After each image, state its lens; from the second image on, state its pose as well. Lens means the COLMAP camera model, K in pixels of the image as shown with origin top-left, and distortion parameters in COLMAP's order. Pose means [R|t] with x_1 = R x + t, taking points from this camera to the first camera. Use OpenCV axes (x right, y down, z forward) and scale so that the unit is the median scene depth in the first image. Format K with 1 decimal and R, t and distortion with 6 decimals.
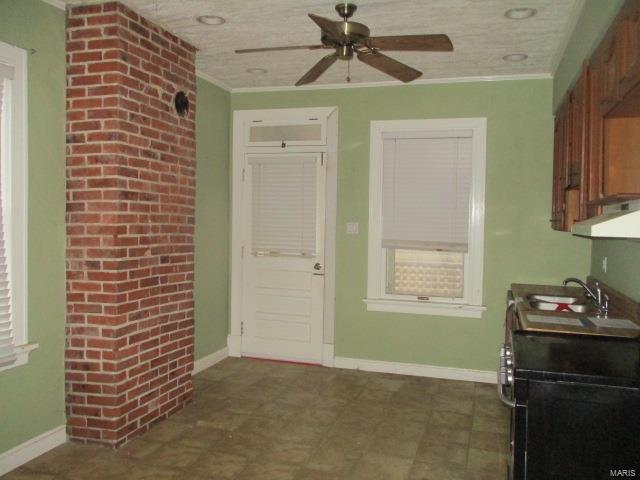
lens RADIAL K [[542.9, 0, 317.7], [0, 542.9, 238.8], [0, 0, 1]] dist [-0.011994, -0.025678]
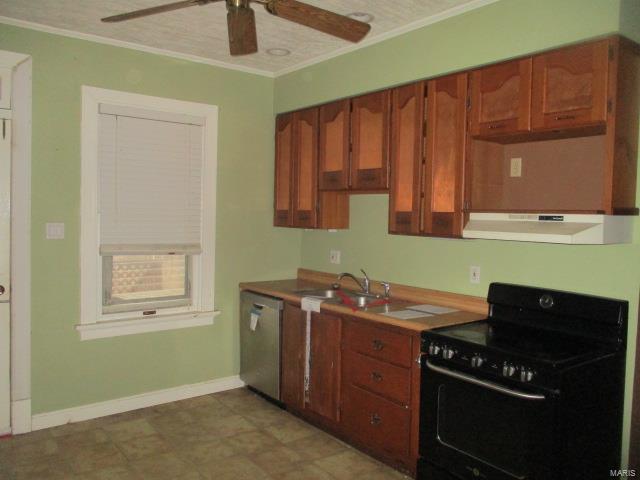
lens RADIAL K [[542.9, 0, 319.2], [0, 542.9, 239.5], [0, 0, 1]] dist [-0.011994, -0.025678]
pose [[0.568625, -0.048252, 0.821181, -0.346275], [0.027549, 0.998835, 0.039615, -0.028963], [-0.822136, 0.000097, 0.569291, 0.328363]]
